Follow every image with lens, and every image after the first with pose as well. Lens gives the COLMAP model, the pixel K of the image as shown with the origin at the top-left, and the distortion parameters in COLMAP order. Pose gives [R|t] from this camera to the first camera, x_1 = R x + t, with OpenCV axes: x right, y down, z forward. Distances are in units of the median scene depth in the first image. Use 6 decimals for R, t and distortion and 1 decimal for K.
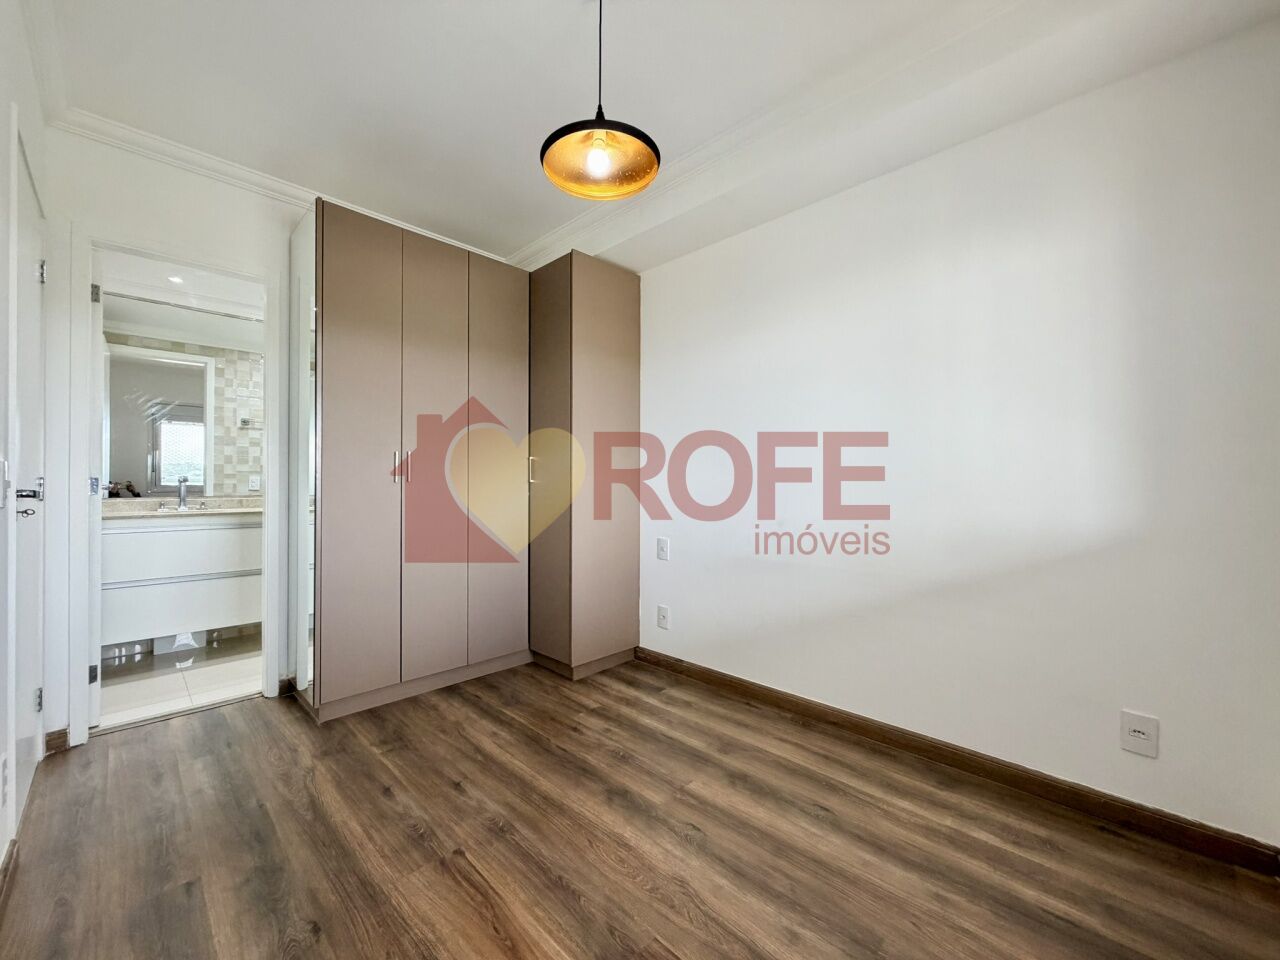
lens RADIAL K [[508.5, 0, 641.4], [0, 508.5, 476.6], [0, 0, 1]] dist [0.000225, 0.000021]
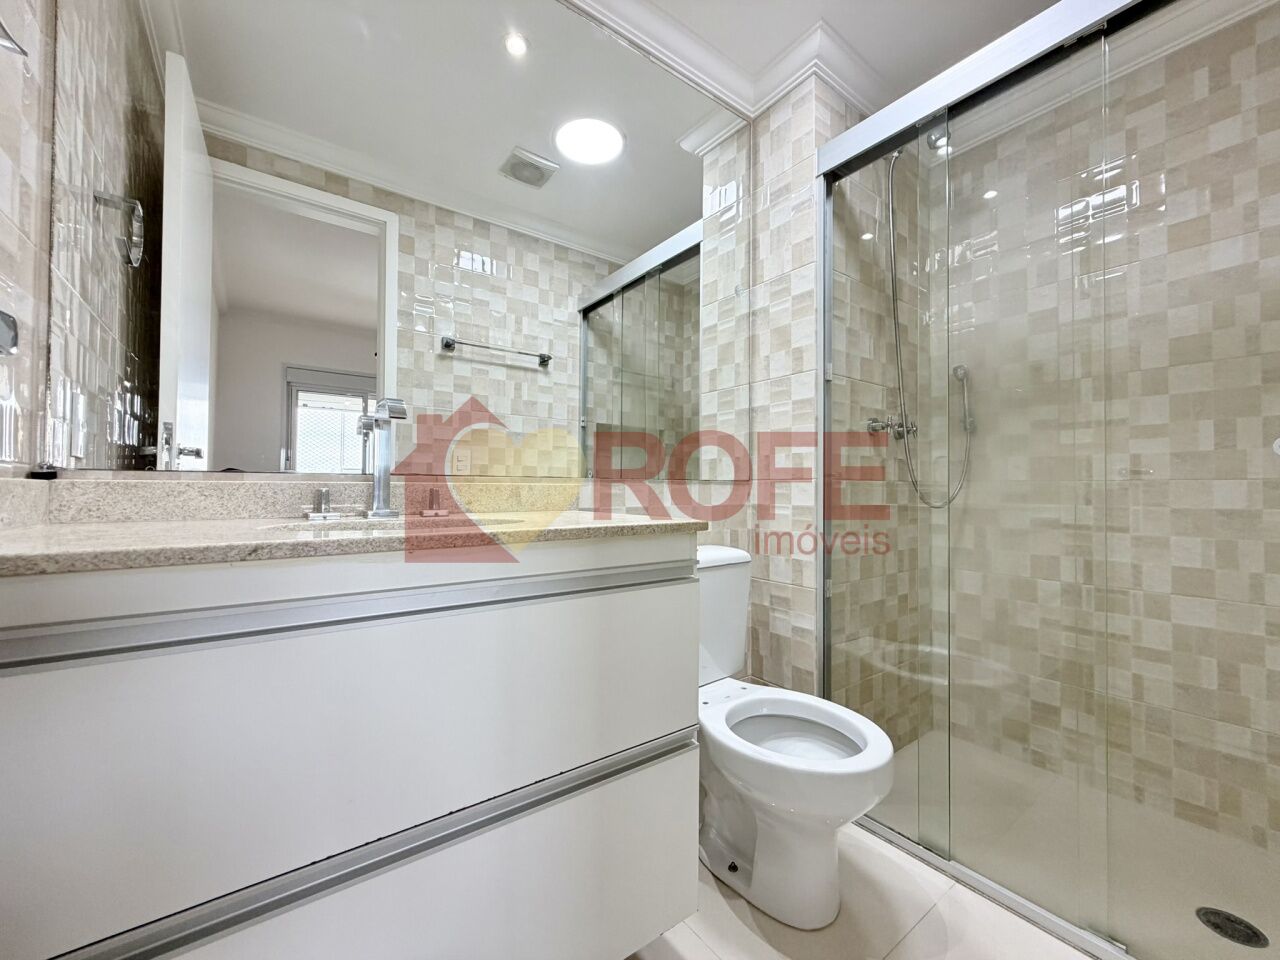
lens RADIAL K [[508.5, 0, 645.0], [0, 508.5, 476.9], [0, 0, 1]] dist [0.000225, 0.000021]
pose [[0.988896, -0.002973, -0.148581, -0.523062], [0.001163, 0.999924, -0.012271, 0.034307], [0.148606, 0.011962, 0.988824, 0.539918]]
